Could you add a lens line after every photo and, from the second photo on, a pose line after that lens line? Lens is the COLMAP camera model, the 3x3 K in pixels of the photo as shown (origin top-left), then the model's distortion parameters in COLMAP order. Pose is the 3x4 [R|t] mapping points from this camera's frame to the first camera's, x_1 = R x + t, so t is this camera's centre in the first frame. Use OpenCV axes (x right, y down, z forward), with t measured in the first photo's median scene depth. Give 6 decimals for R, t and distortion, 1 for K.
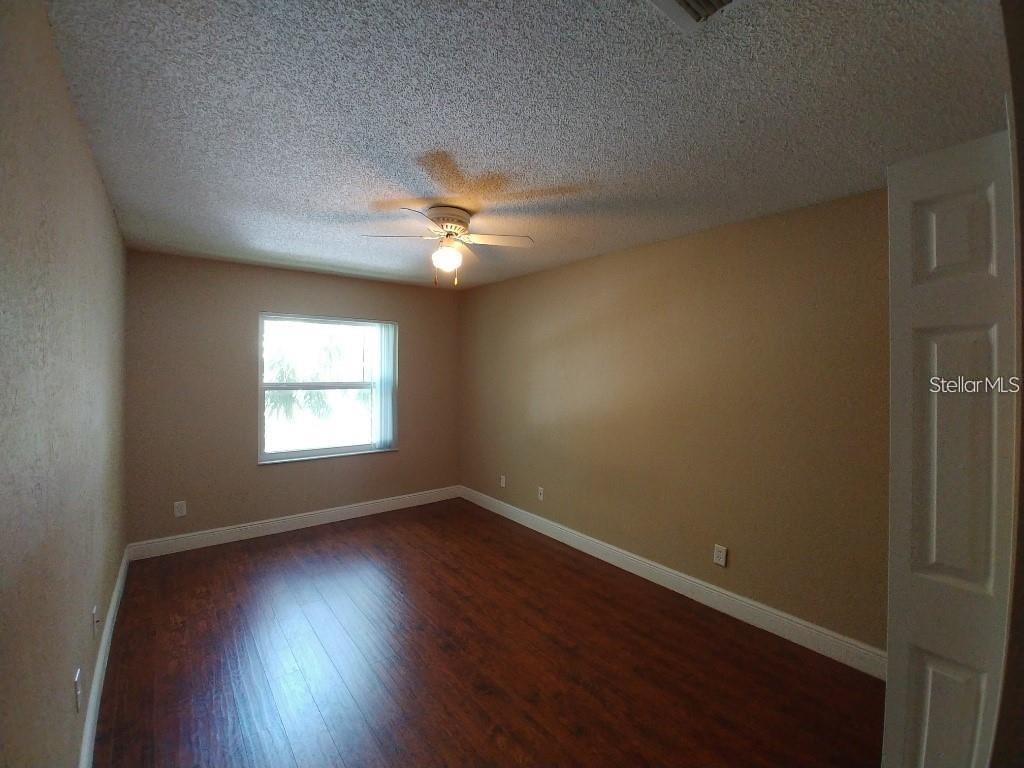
lens RADIAL K [[427.7, 0, 515.6], [0, 427.7, 382.2], [0, 0, 1]] dist [-0.002116, -0.000346]
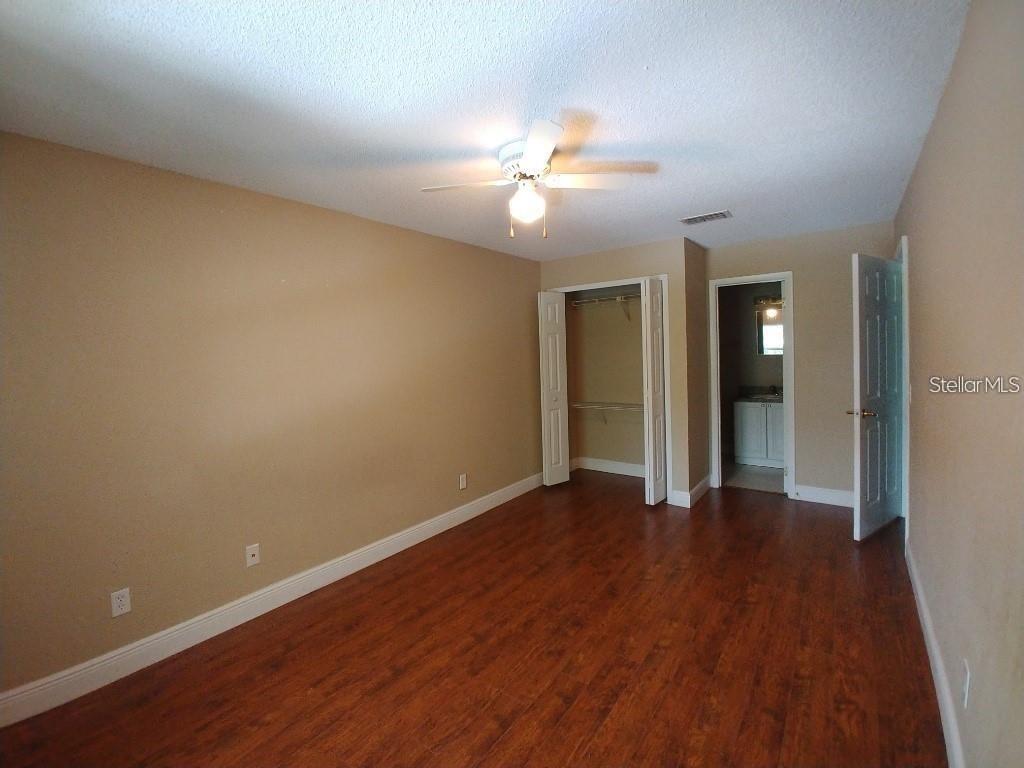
lens RADIAL K [[427.7, 0, 515.8], [0, 427.7, 378.1], [0, 0, 1]] dist [-0.002116, -0.000346]
pose [[-0.241592, -0.043998, 0.969380, -0.898545], [0.040204, 0.997660, 0.055302, -0.002152], [-0.969545, 0.052333, -0.239257, 1.152725]]
